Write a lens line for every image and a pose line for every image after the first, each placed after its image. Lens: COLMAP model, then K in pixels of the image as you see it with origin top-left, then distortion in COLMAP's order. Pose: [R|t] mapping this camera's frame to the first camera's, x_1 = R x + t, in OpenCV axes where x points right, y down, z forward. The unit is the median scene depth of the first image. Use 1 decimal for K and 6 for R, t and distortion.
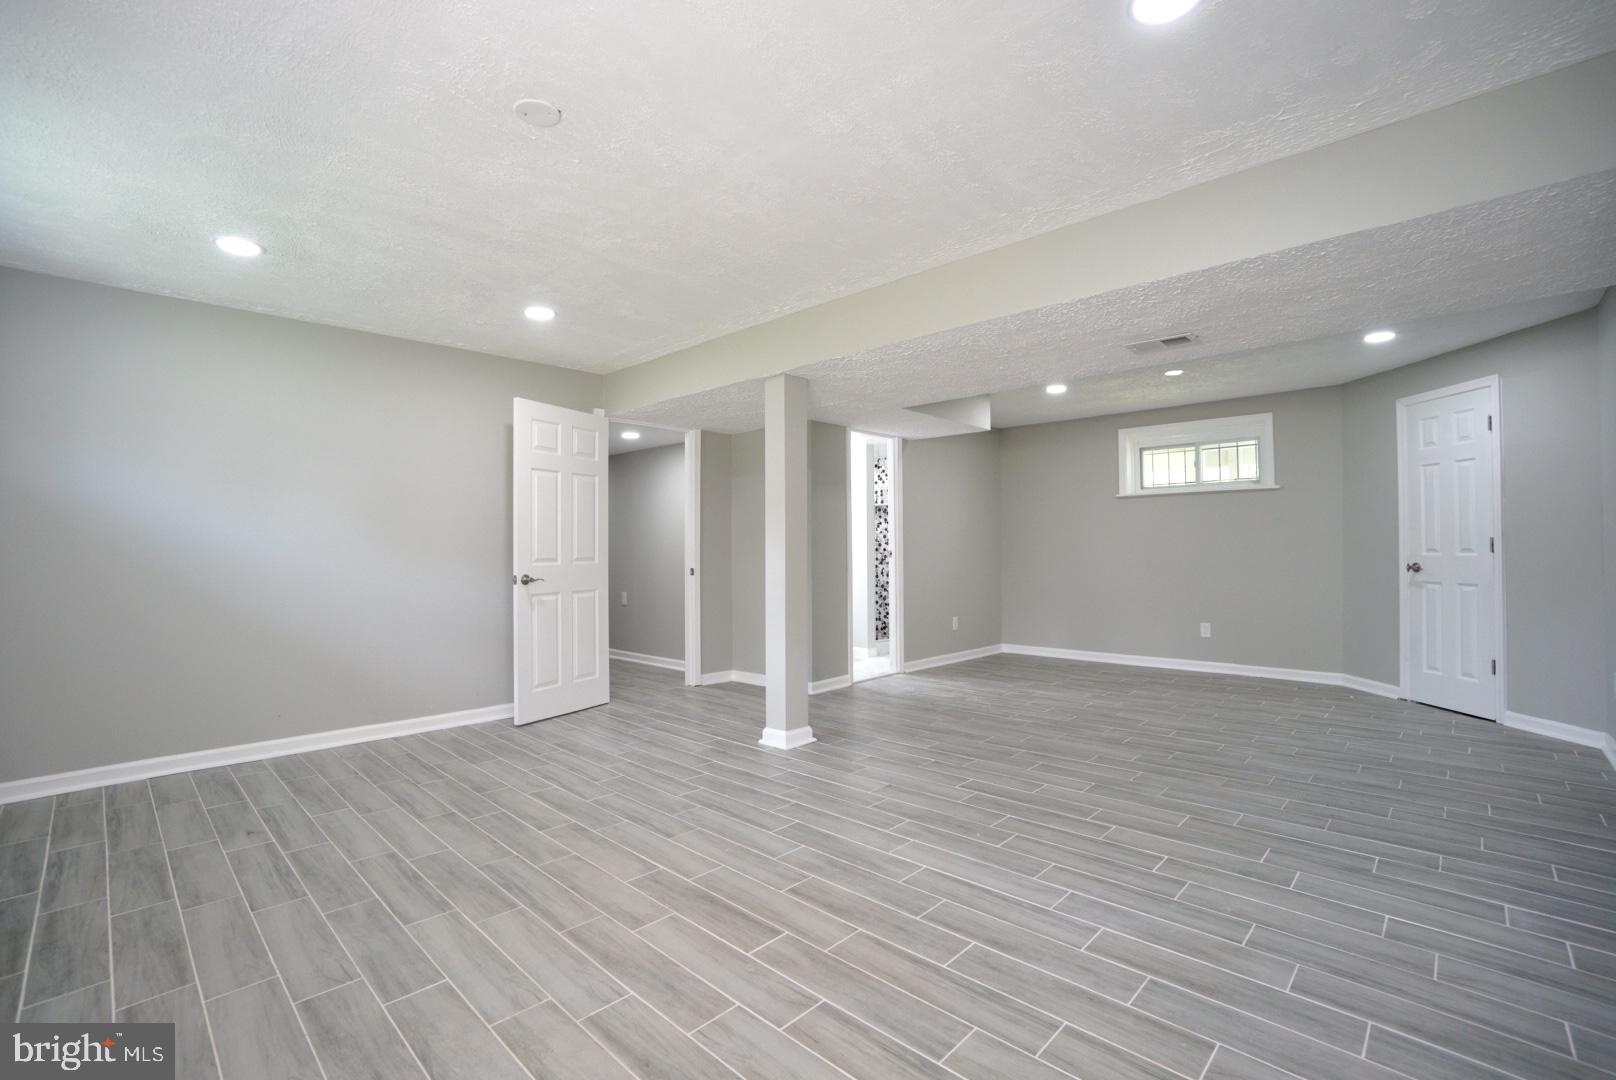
lens RADIAL K [[715.9, 0, 796.0], [0, 715.9, 538.7], [0, 0, 1]] dist [-0.068927, 0.024975]
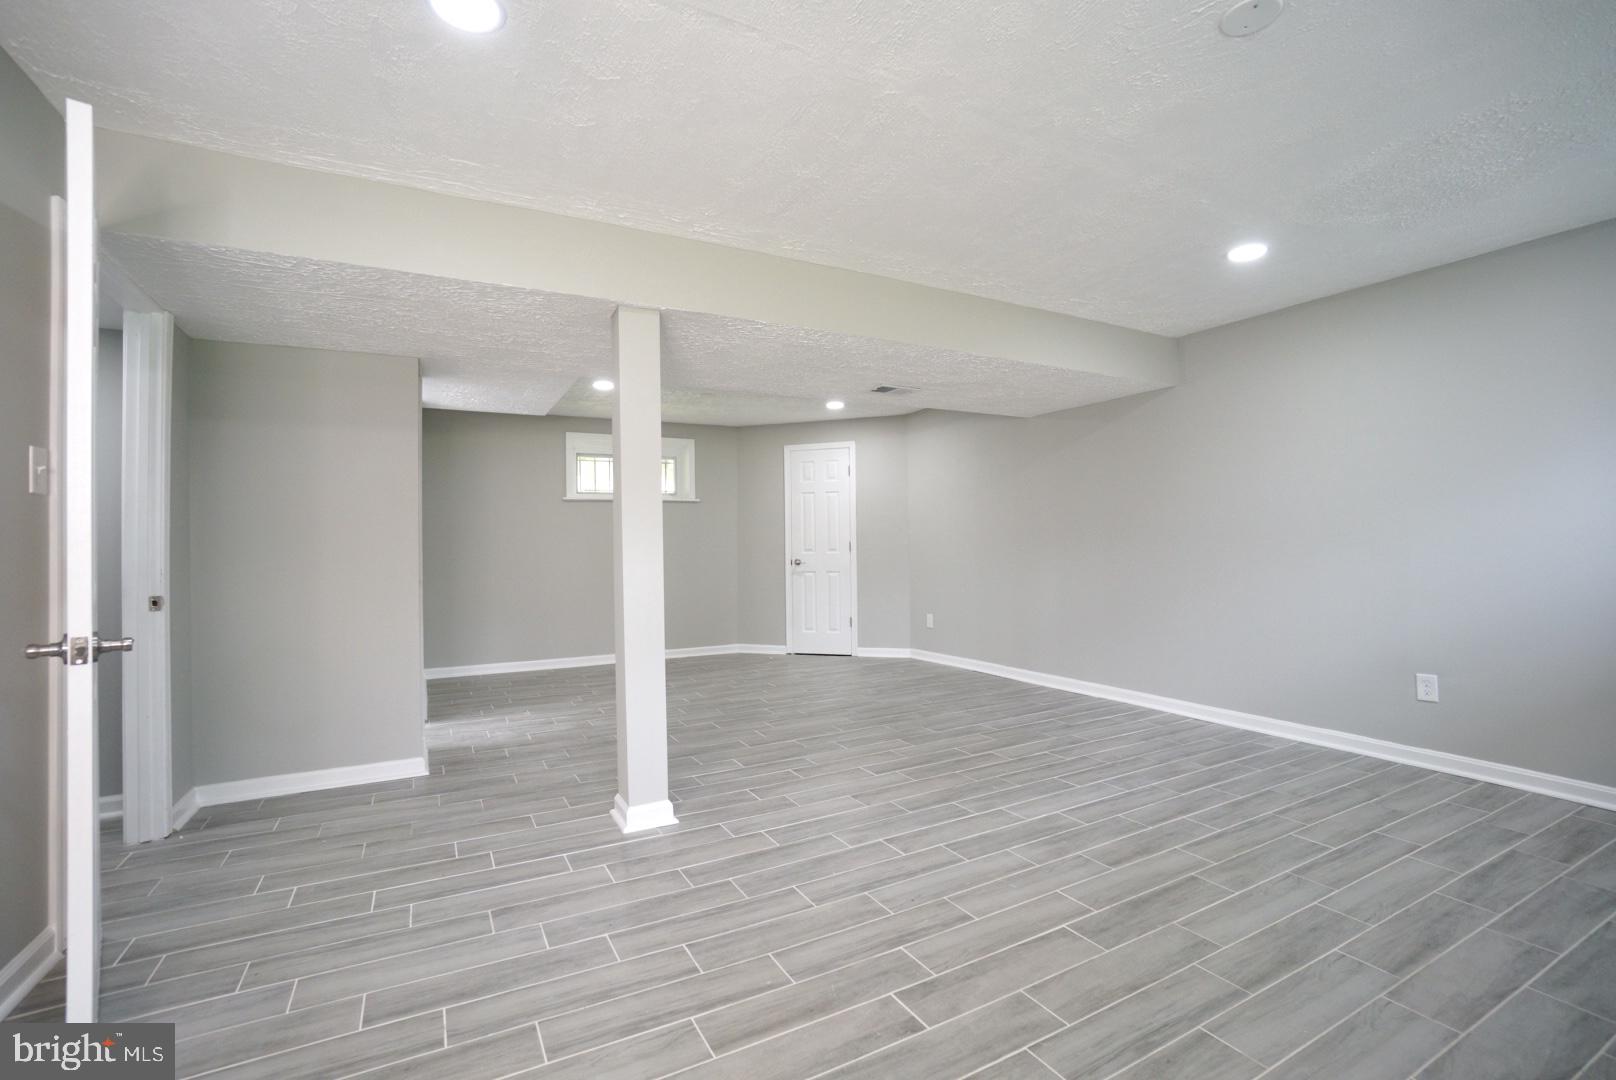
lens RADIAL K [[715.9, 0, 796.0], [0, 715.9, 538.7], [0, 0, 1]] dist [-0.068927, 0.024975]
pose [[0.304962, 0.010237, 0.952310, -0.800148], [-0.000527, 0.999944, -0.010580, 0.011514], [-0.952364, 0.002724, 0.304950, 0.776827]]
